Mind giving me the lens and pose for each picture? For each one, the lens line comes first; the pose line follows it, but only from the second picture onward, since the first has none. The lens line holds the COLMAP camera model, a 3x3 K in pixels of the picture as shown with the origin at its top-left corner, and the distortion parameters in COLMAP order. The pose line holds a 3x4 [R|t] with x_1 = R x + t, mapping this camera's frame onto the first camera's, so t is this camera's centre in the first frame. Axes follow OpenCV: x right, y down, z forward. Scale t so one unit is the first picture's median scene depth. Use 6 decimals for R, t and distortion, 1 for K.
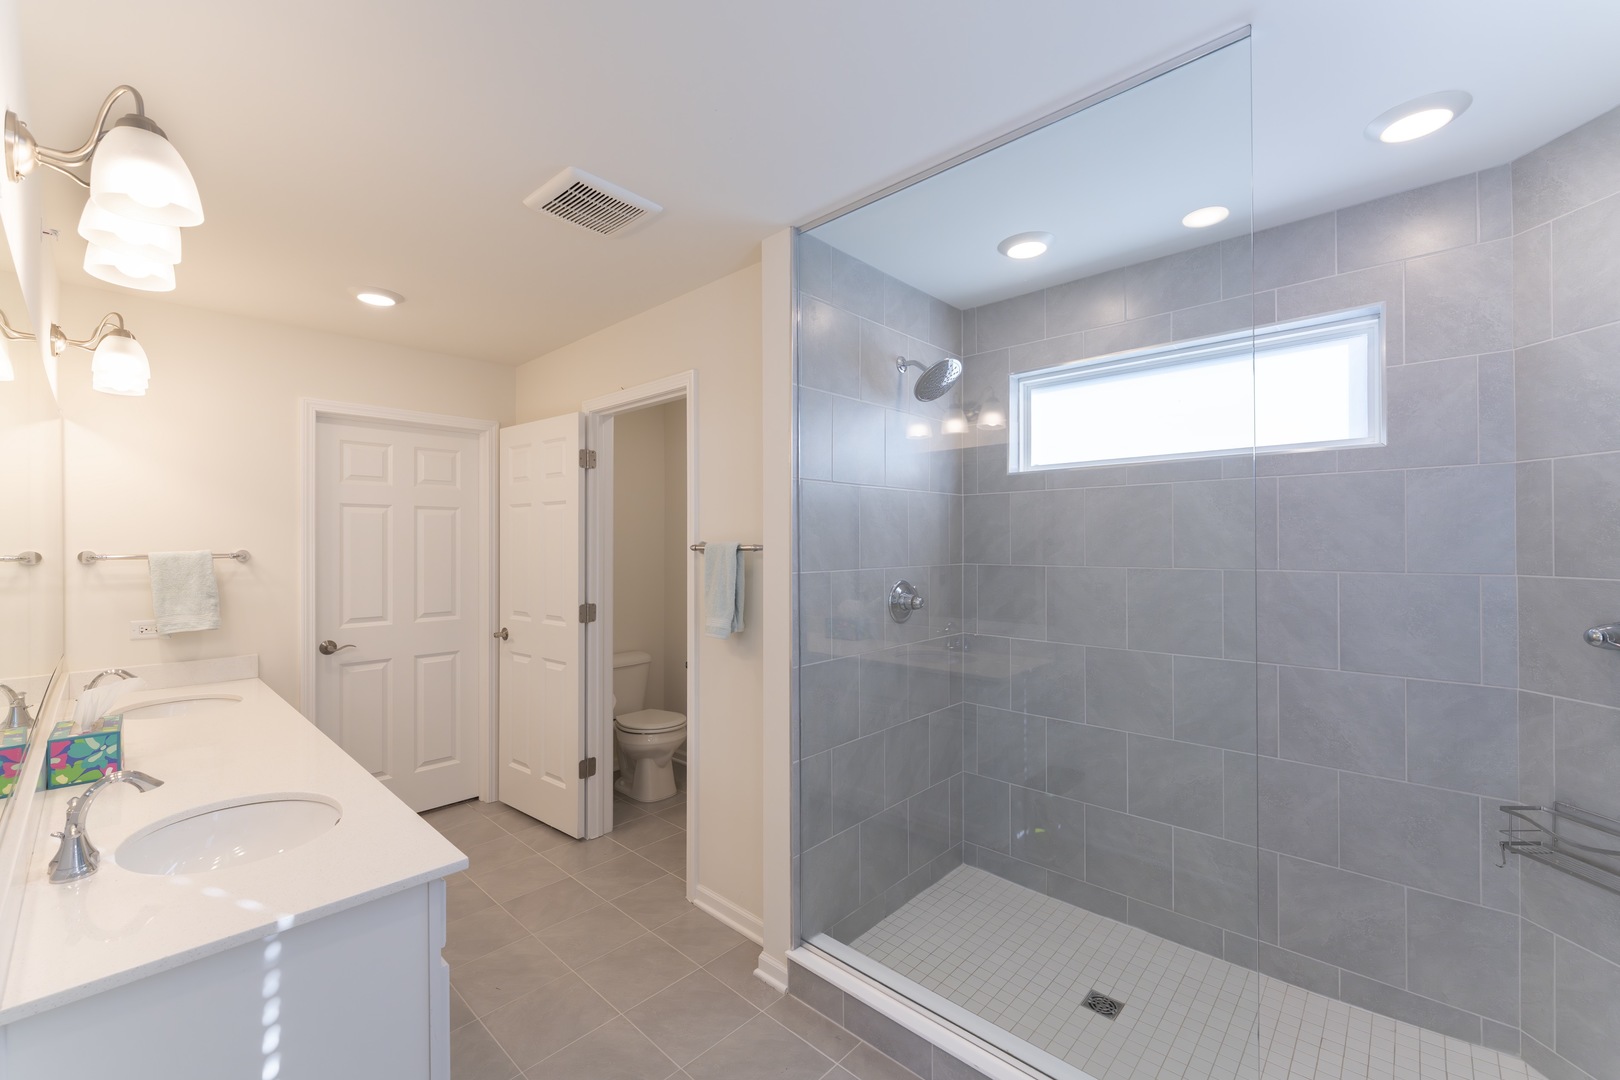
lens RADIAL K [[654.7, 0, 810.0], [0, 654.7, 540.0], [0, 0, 1]] dist [0.001189, 0.000137]
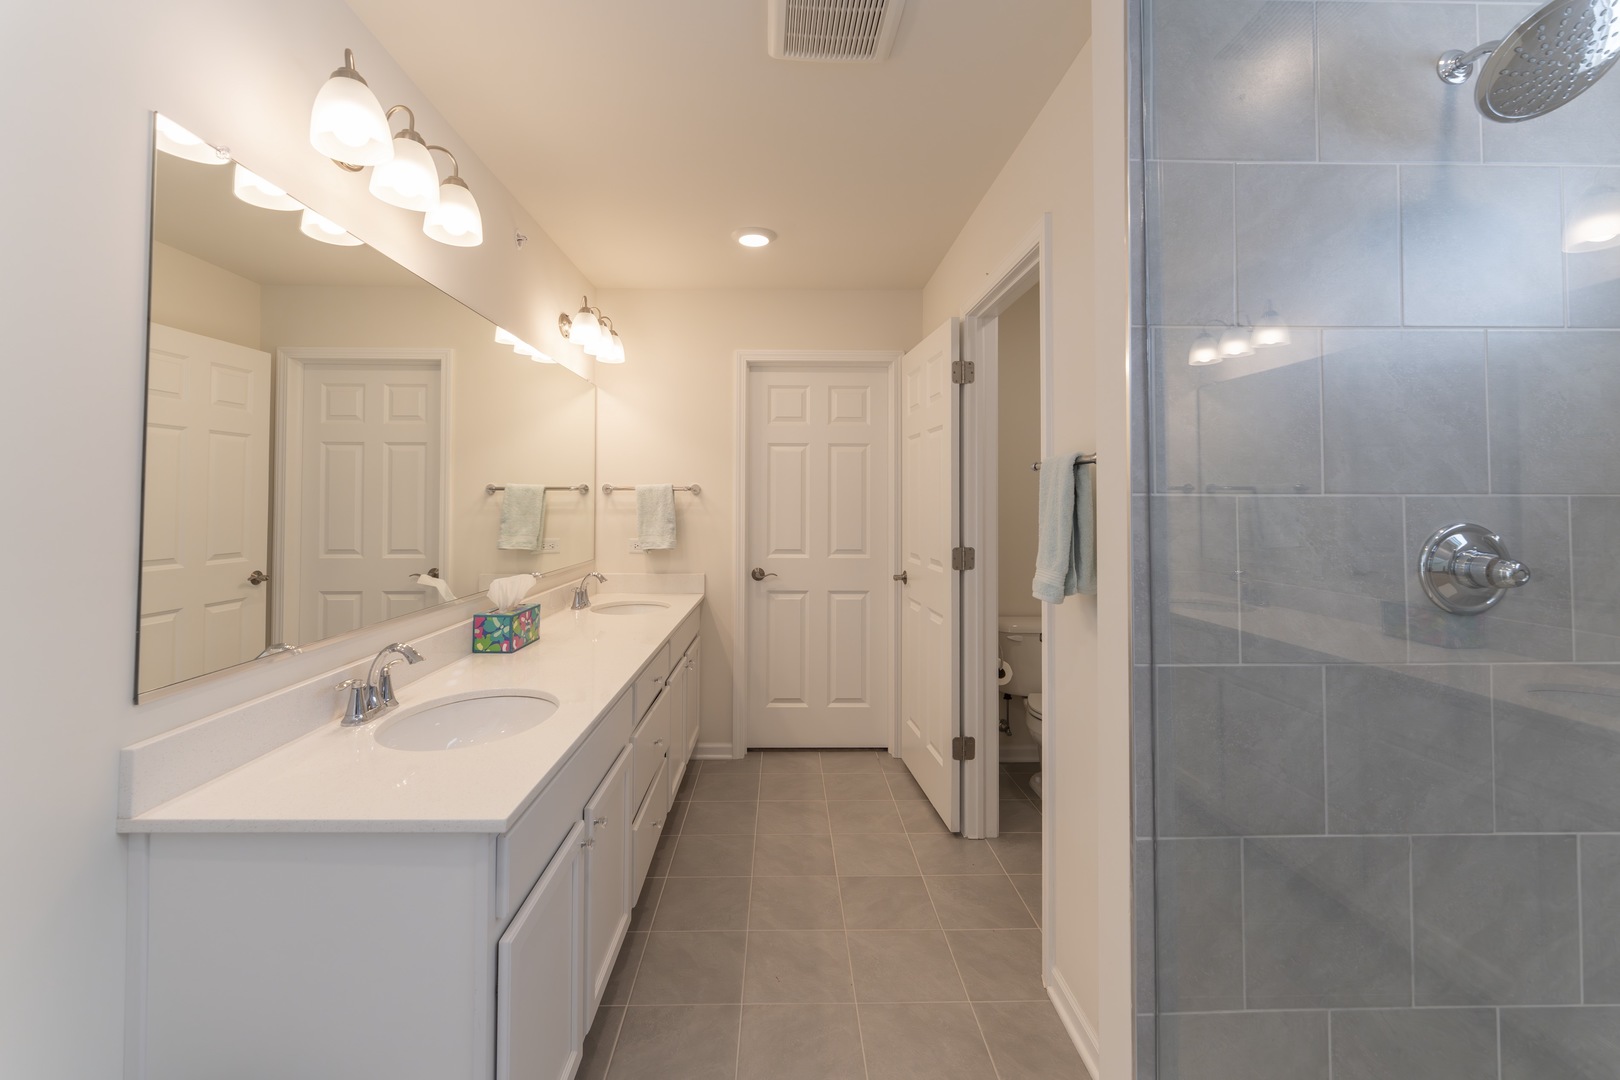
lens RADIAL K [[668.5, 0, 804.7], [0, 668.5, 481.7], [0, 0, 1]] dist [-0.000337, -0.000006]
pose [[0.692742, -0.017762, -0.720967, 0.133601], [-0.000687, 0.999680, -0.025289, 0.037742], [0.721185, 0.018015, 0.692508, 0.281362]]
